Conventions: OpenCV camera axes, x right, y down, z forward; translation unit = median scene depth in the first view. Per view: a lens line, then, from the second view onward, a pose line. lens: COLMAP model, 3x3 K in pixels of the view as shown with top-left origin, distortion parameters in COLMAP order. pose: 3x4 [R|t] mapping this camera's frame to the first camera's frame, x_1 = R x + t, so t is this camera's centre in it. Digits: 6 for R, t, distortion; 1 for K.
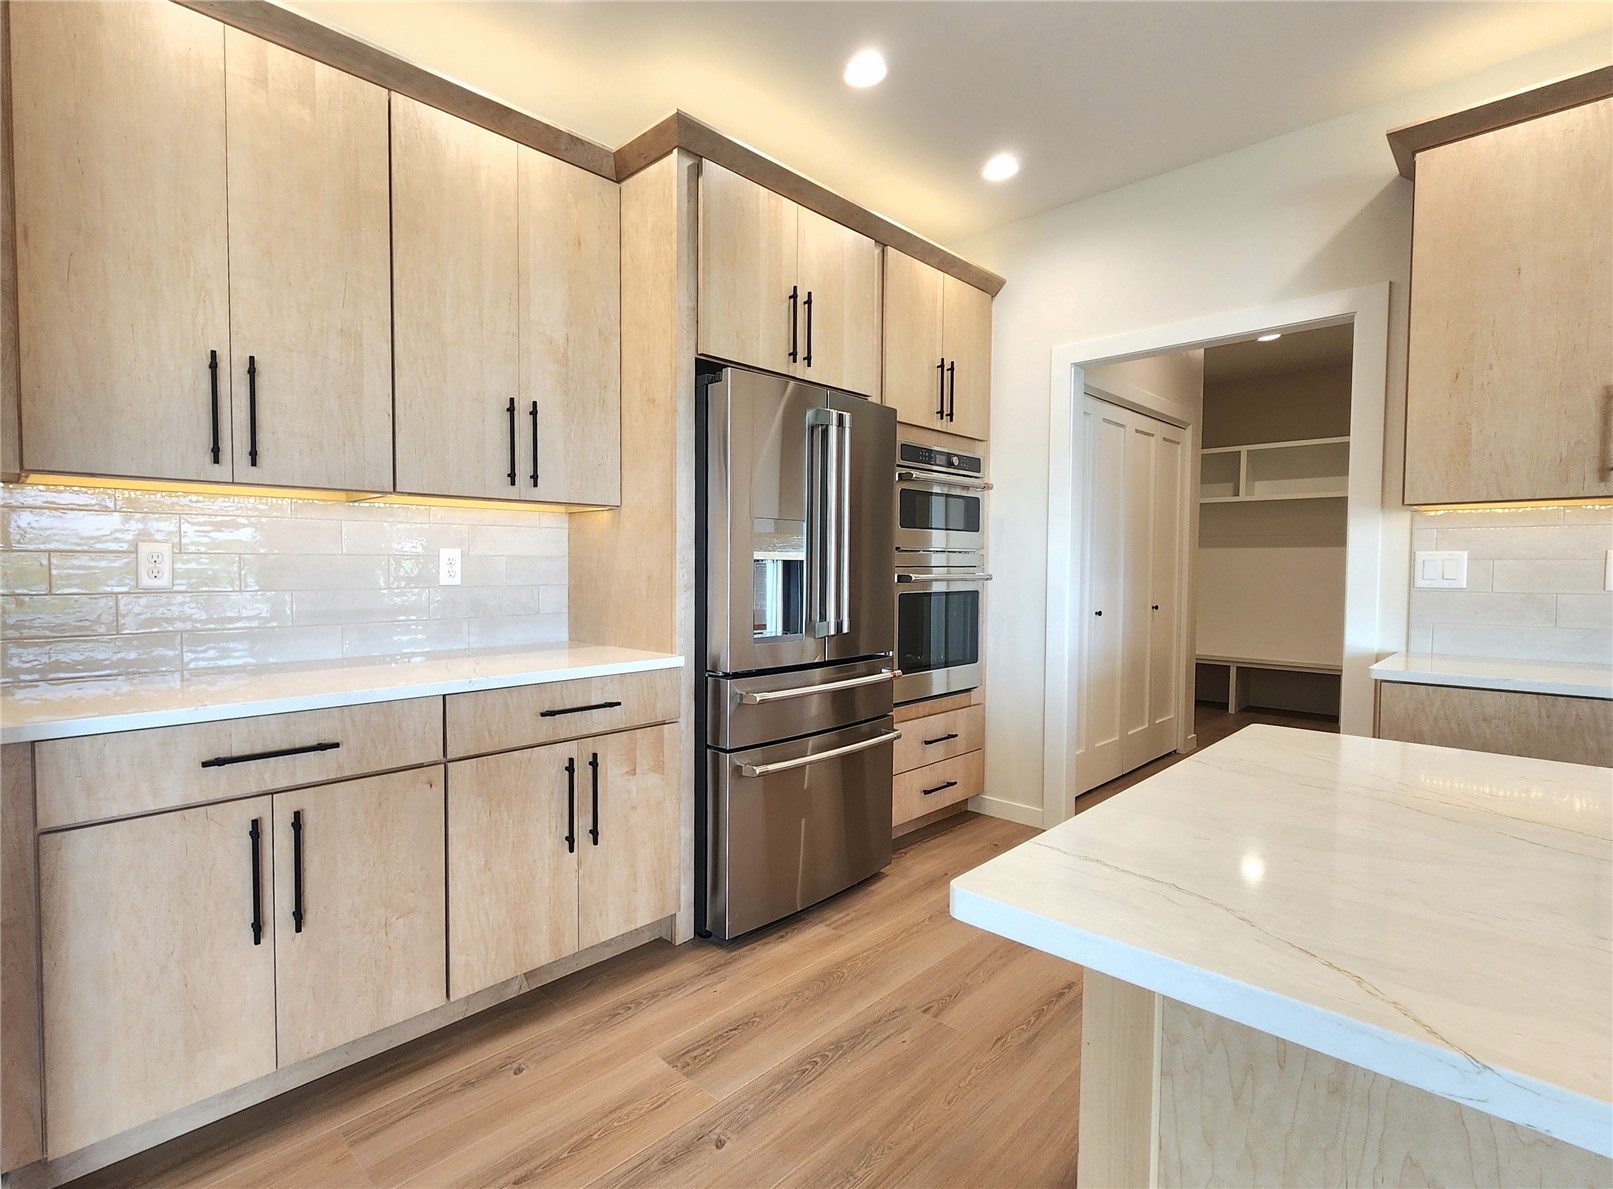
lens RADIAL K [[772.2, 0, 680.1], [0, 772.2, 593.8], [0, 0, 1]] dist [0.000615, 0.000121]
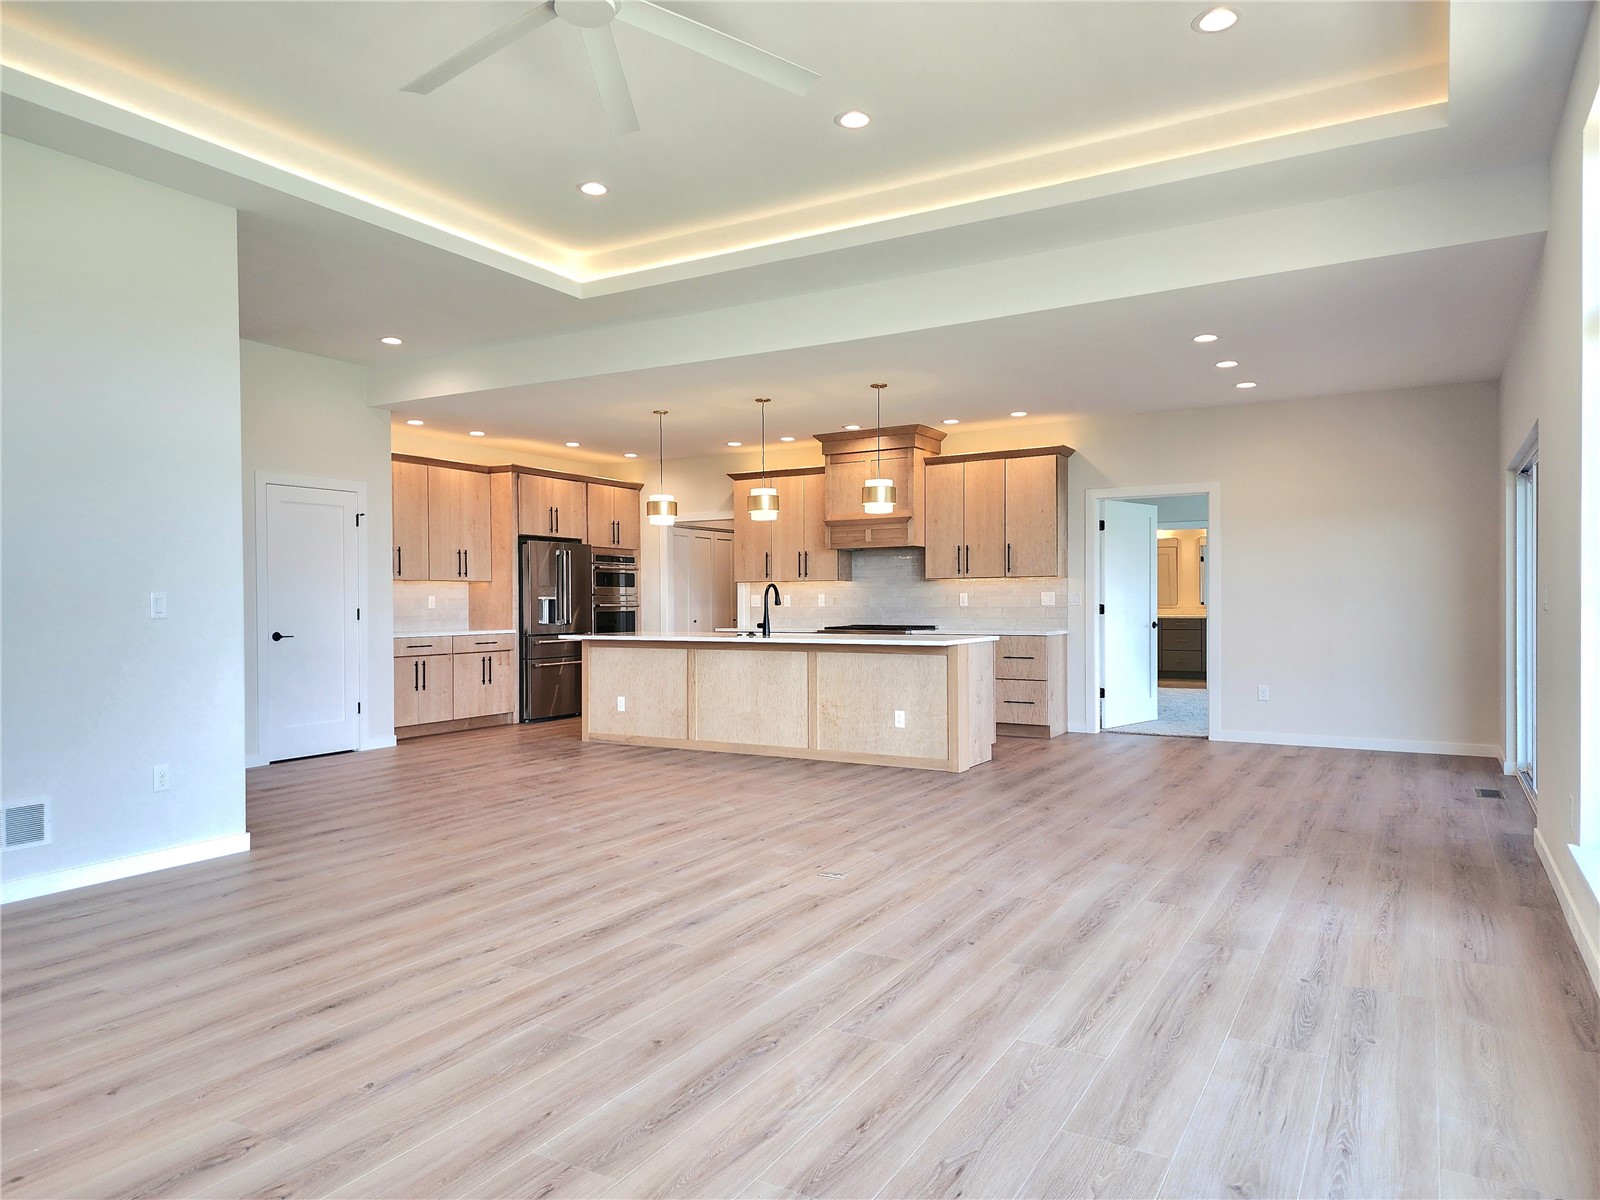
lens RADIAL K [[1093.9, 0, 774.5], [0, 1093.9, 605.3], [0, 0, 1]] dist [0.073332, -0.079079]
pose [[0.956402, -0.006824, 0.291974, -0.295763], [0.017074, 0.999323, -0.032574, 0.145091], [-0.291554, 0.036139, 0.955871, -3.637546]]
